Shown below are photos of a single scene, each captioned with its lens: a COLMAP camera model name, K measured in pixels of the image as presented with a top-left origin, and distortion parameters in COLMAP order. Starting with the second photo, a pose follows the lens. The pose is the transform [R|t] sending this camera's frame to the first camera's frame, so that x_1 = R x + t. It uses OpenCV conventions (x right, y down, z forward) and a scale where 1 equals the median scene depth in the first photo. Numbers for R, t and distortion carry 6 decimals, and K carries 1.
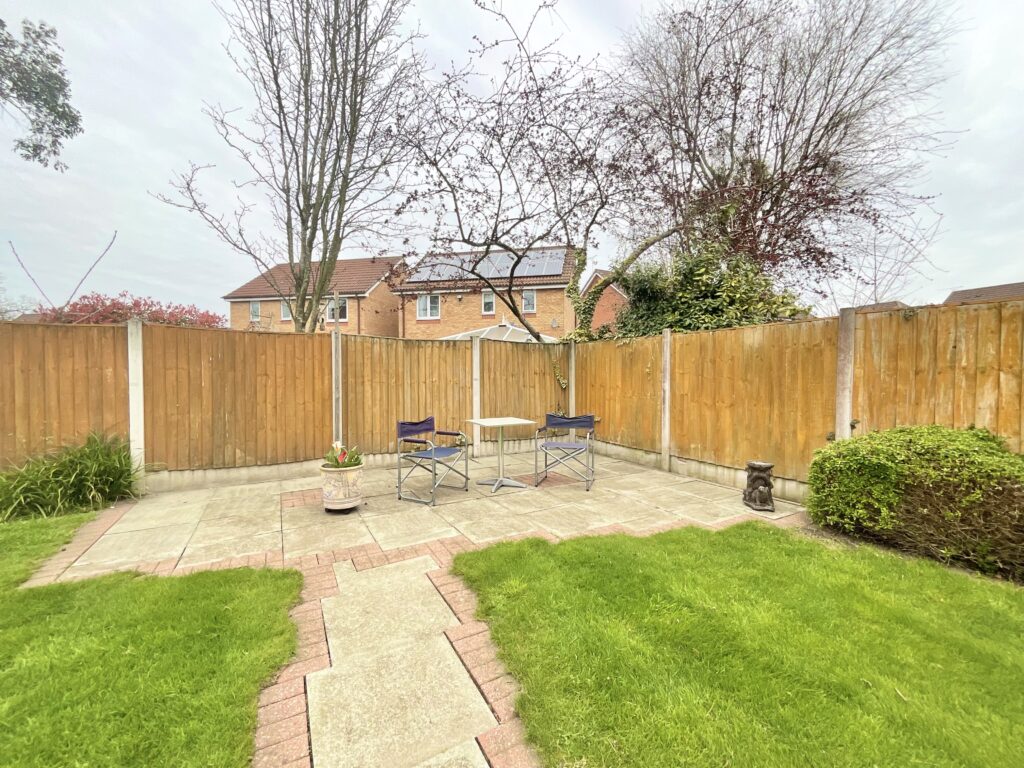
lens RADIAL K [[416.9, 0, 512.5], [0, 416.9, 381.6], [0, 0, 1]] dist [-0.001942, 0.000723]
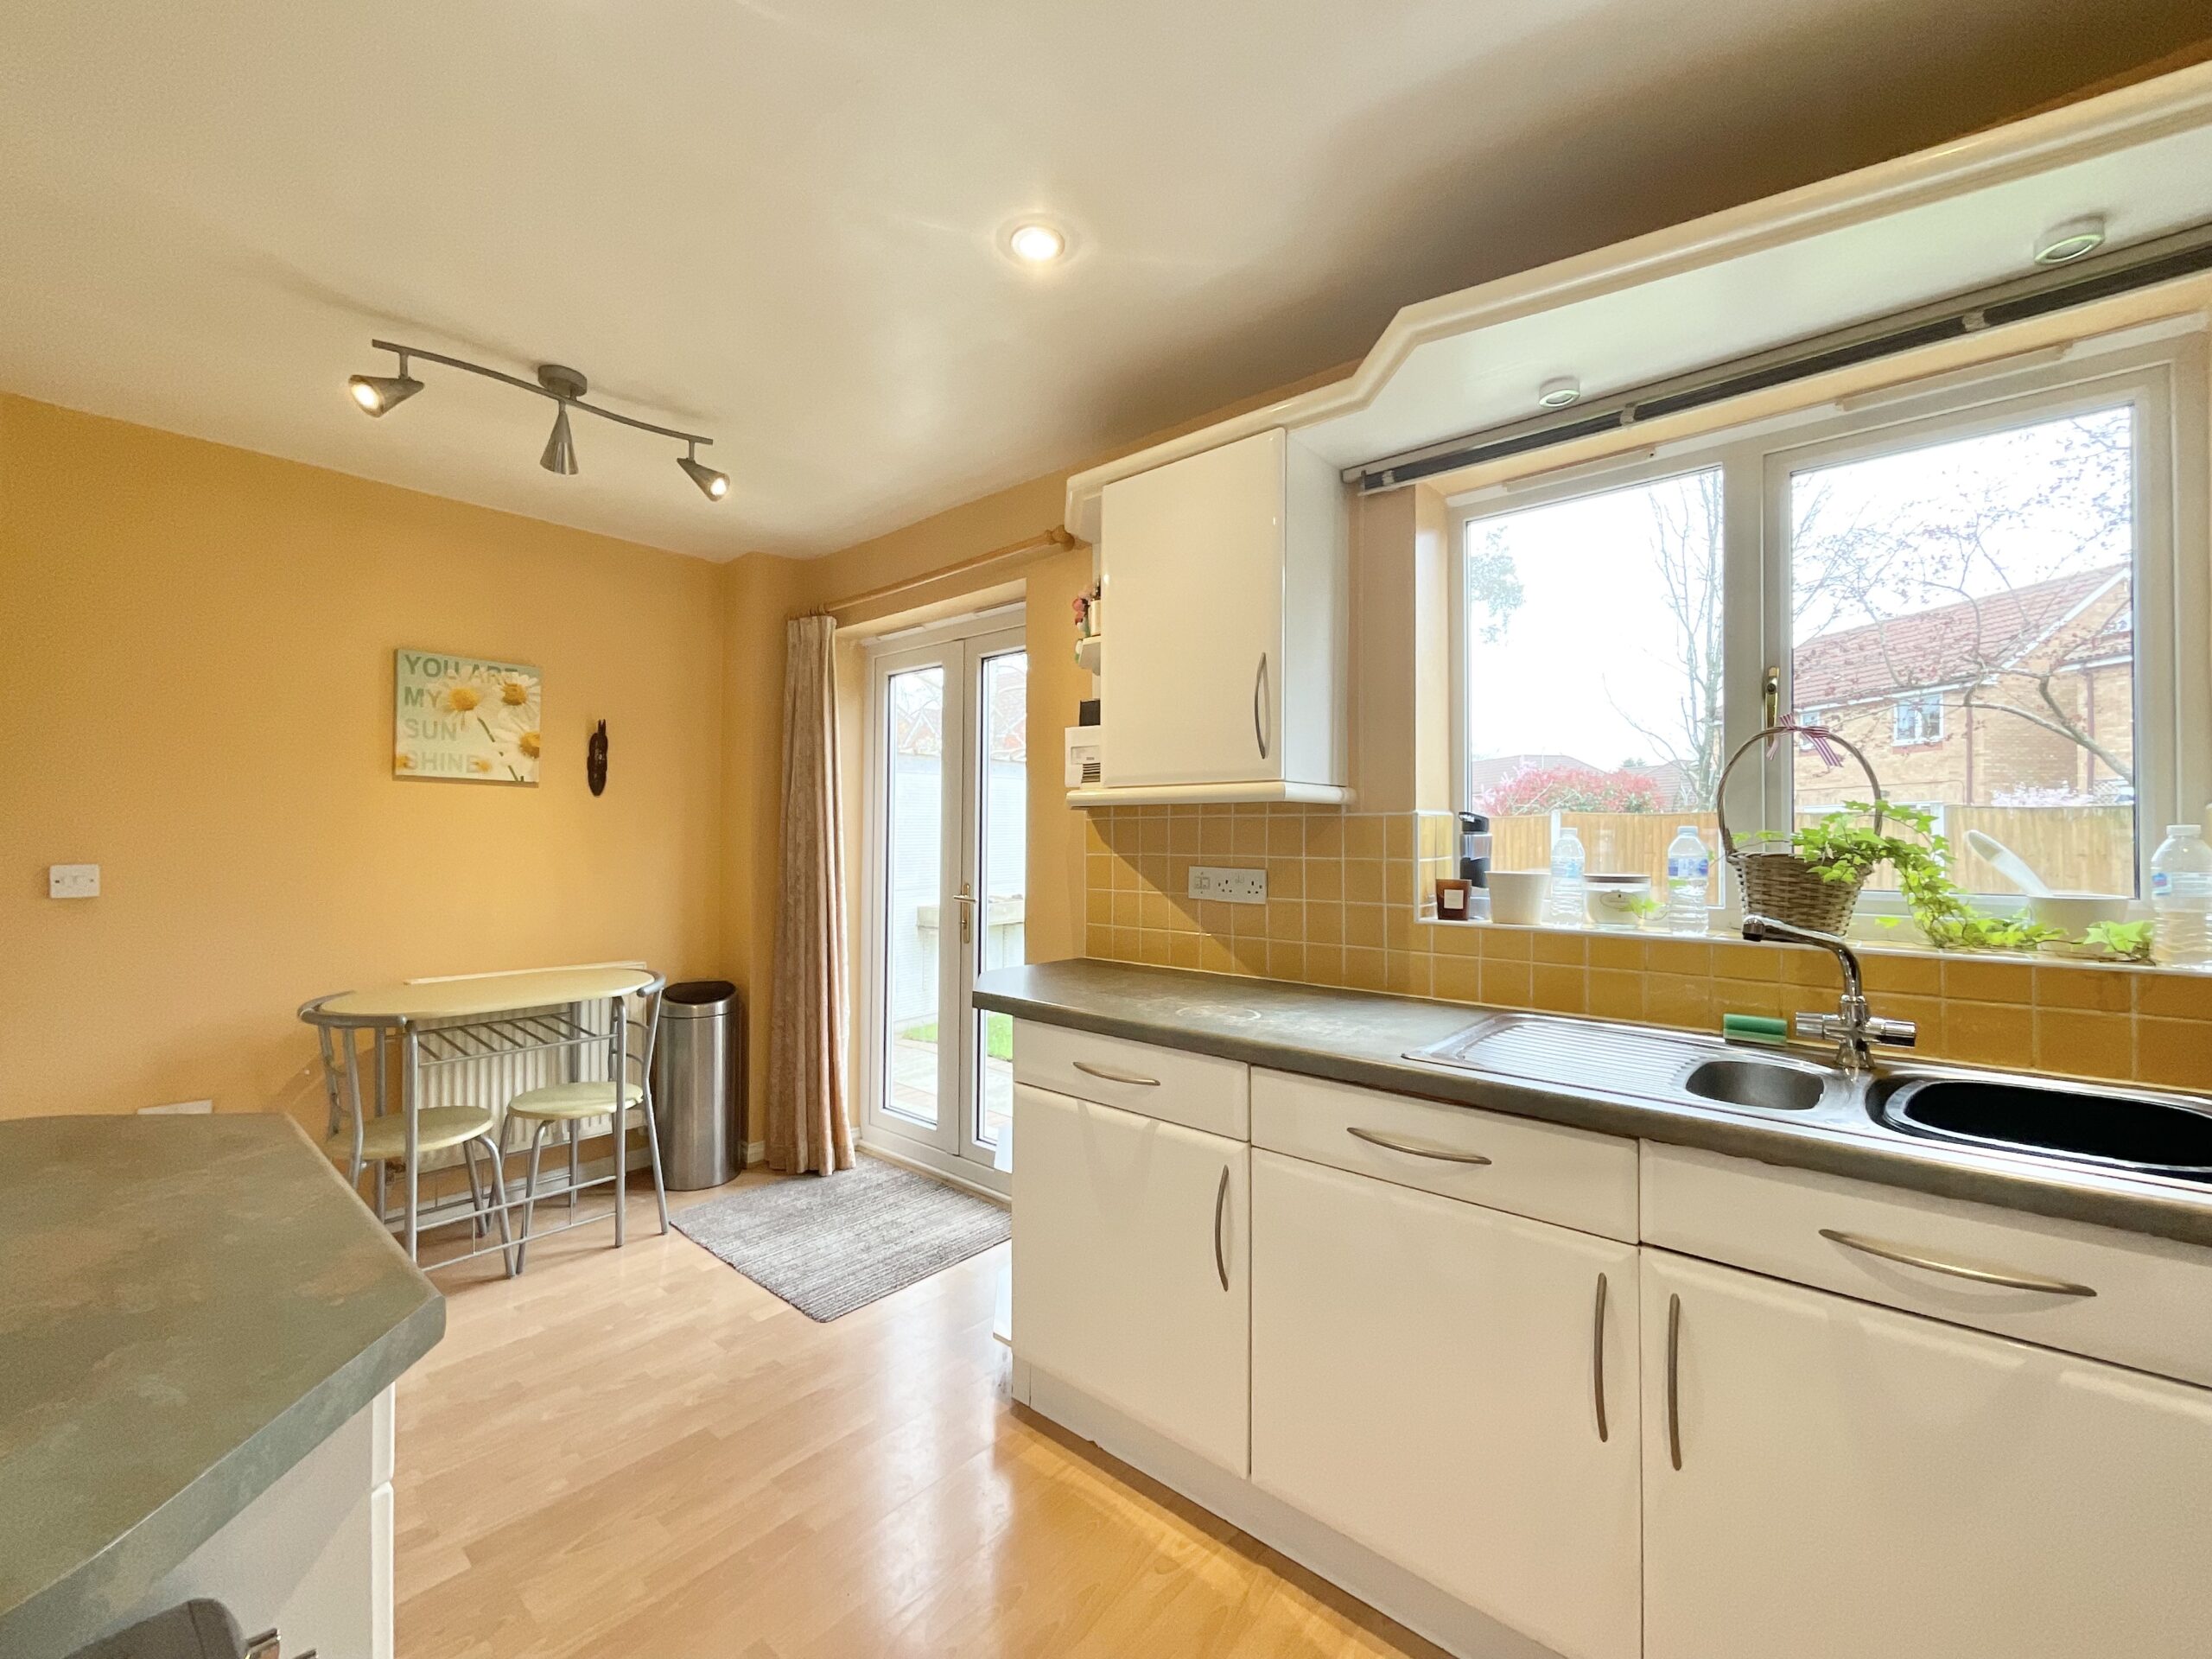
lens RADIAL K [[900.5, 0, 1107.3], [0, 900.5, 831.2], [0, 0, 1]] dist [-0.001942, 0.000723]
pose [[0.334642, -0.009106, -0.942301, 0.932081], [-0.021725, 0.999613, -0.017375, -0.001430], [0.942095, 0.026286, 0.334315, -0.926331]]
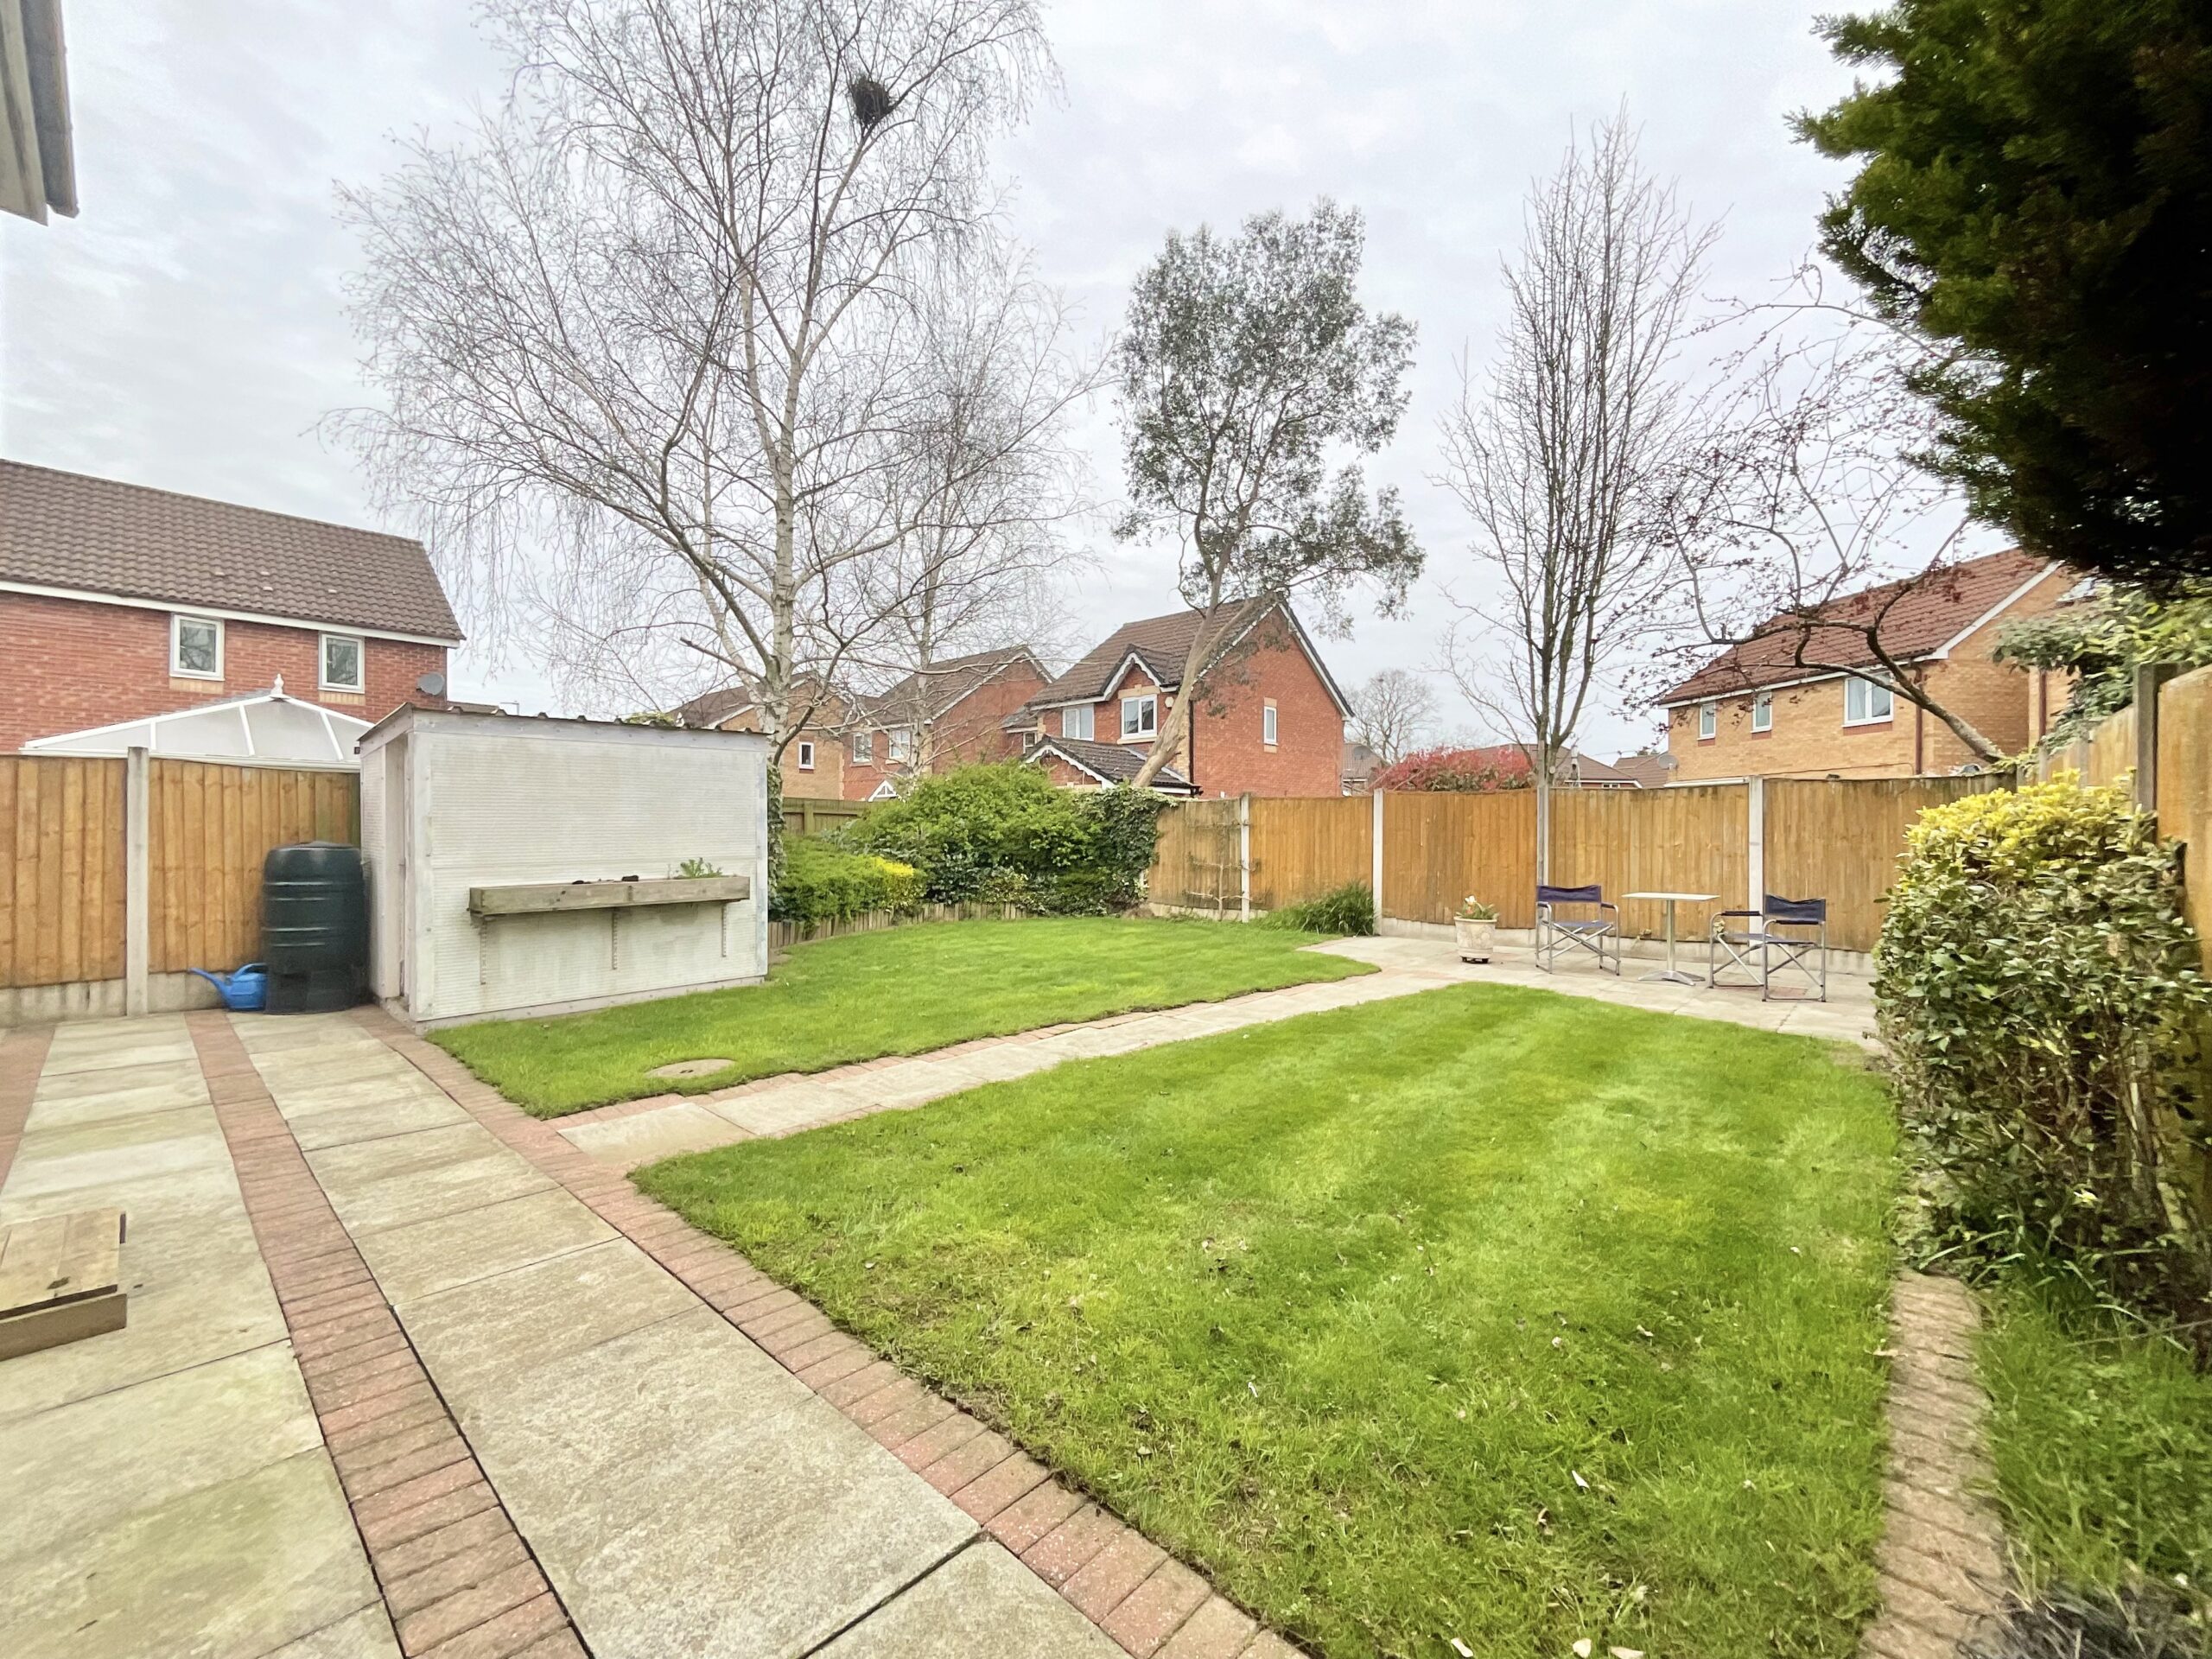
lens RADIAL K [[900.5, 0, 1106.3], [0, 900.5, 840.4], [0, 0, 1]] dist [-0.001942, 0.000723]
pose [[0.309684, 0.007195, -0.950812, 0.946656], [-0.021391, 0.999771, 0.000599, 0.011152], [0.950599, 0.020153, 0.309767, -0.393928]]
